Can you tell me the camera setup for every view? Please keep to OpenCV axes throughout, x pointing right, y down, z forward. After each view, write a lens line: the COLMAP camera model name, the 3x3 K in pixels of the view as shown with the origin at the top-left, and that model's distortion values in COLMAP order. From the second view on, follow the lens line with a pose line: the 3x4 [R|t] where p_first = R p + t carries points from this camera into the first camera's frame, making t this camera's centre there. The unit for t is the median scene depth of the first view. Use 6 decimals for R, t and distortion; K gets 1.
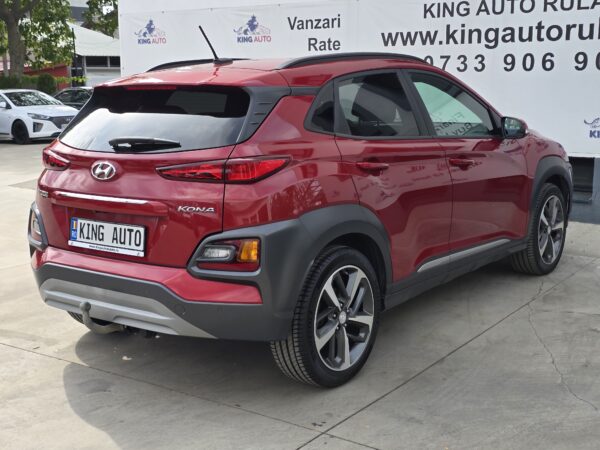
lens RADIAL K [[808.3, 0, 305.7], [0, 808.3, 212.7], [0, 0, 1]] dist [0.144724, -0.391750]
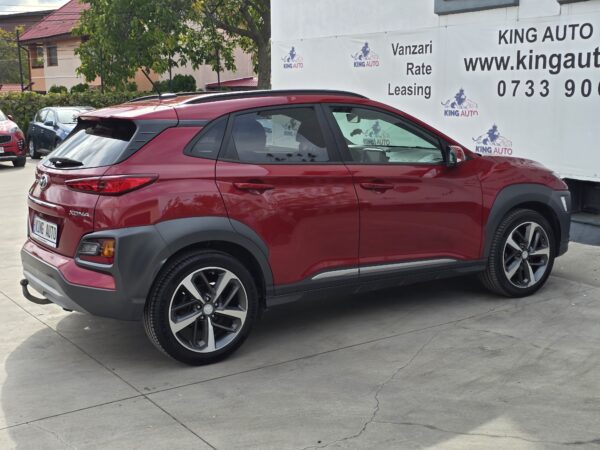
lens RADIAL K [[805.6, 0, 300.0], [0, 805.6, 225.0], [0, 0, 1]] dist [0.135898, -0.358684]
pose [[0.937709, 0.058725, -0.342423, 0.298252], [-0.057933, 0.998242, 0.012550, -0.010634], [0.342558, 0.008069, 0.939462, -0.050054]]
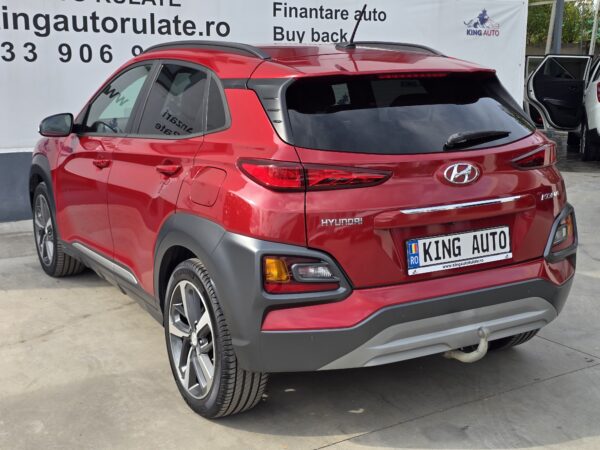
lens RADIAL K [[805.6, 0, 300.0], [0, 805.6, 225.0], [0, 0, 1]] dist [0.135898, -0.358684]
pose [[0.386120, -0.165845, 0.907417, -0.539138], [0.148818, 0.982019, 0.116155, -0.060016], [-0.910365, 0.090190, 0.403858, 0.405161]]
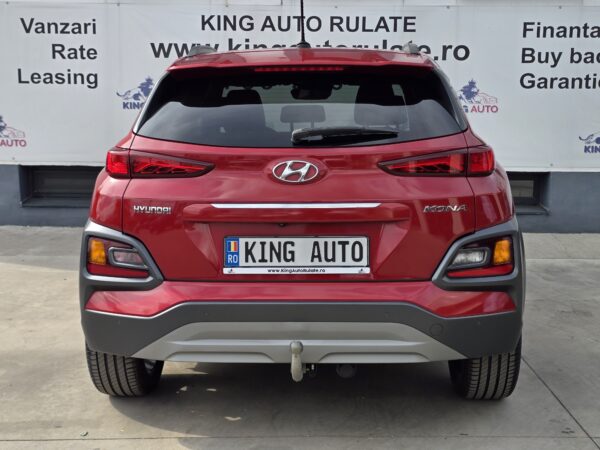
lens RADIAL K [[805.6, 0, 300.0], [0, 805.6, 225.0], [0, 0, 1]] dist [0.135898, -0.358684]
pose [[0.821712, -0.065577, 0.566118, -0.339628], [0.082692, 0.996565, -0.004588, 0.002053], [-0.563872, 0.050584, 0.824312, 0.180540]]
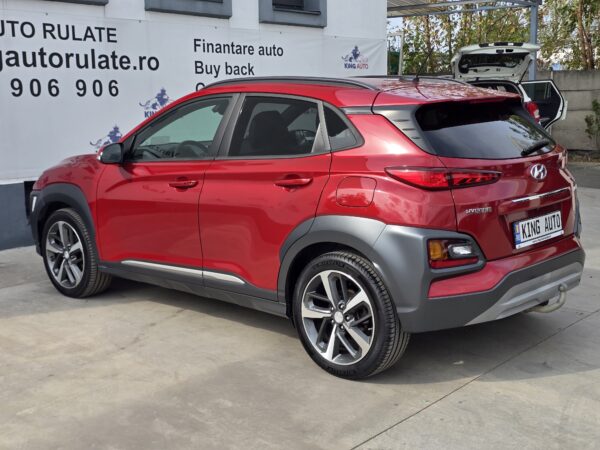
lens RADIAL K [[805.5, 0, 307.9], [0, 805.5, 226.1], [0, 0, 1]] dist [0.121274, -0.291822]
pose [[0.093987, -0.149786, 0.984241, -0.700993], [0.179774, 0.974919, 0.131201, -0.091597], [-0.979208, 0.164610, 0.118558, 0.592579]]
